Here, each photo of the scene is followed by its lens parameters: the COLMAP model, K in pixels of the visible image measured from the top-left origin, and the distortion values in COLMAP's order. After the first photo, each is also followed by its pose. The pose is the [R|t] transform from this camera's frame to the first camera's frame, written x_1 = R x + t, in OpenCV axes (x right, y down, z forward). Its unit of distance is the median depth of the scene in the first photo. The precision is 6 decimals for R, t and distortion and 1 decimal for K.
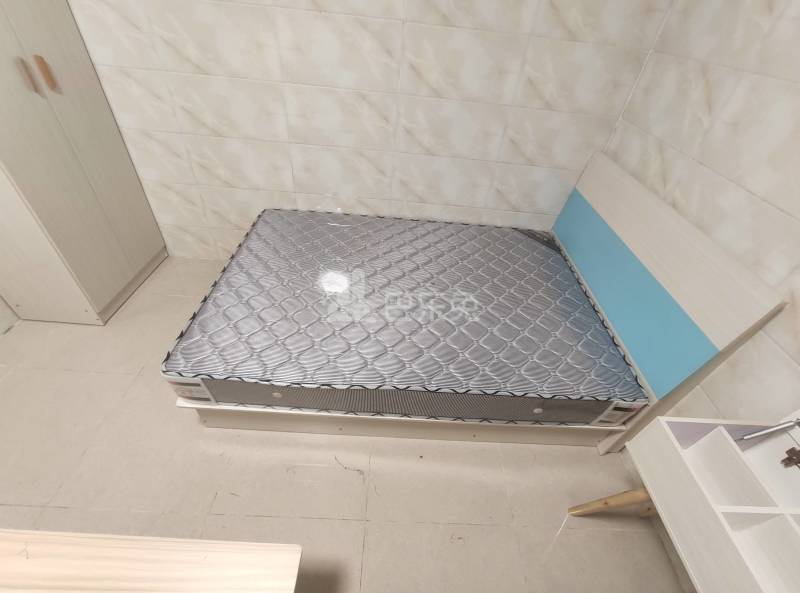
lens RADIAL K [[346.9, 0, 401.0], [0, 346.9, 297.2], [0, 0, 1]] dist [-0.003604, 0.000632]
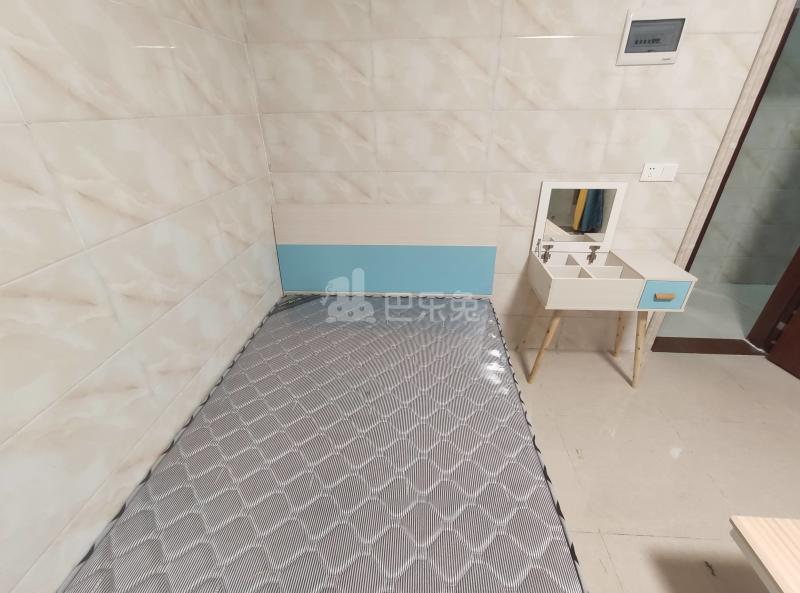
lens RADIAL K [[346.9, 0, 404.6], [0, 346.9, 296.7], [0, 0, 1]] dist [-0.003604, 0.000632]
pose [[0.049879, -0.557800, 0.828476, -0.387846], [0.671180, 0.633001, 0.385781, -0.376069], [-0.739615, 0.536814, 0.405957, 0.431081]]
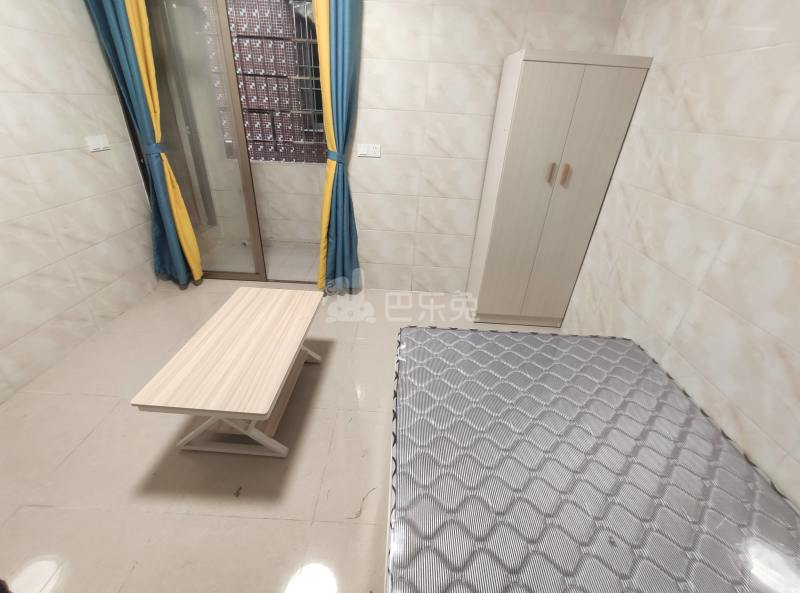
lens RADIAL K [[346.9, 0, 401.5], [0, 346.9, 292.6], [0, 0, 1]] dist [-0.003604, 0.000632]
pose [[-0.005895, 0.400181, -0.916417, 0.374653], [-0.705076, 0.648197, 0.287590, -0.191025], [0.709107, 0.647839, 0.278337, 0.314677]]
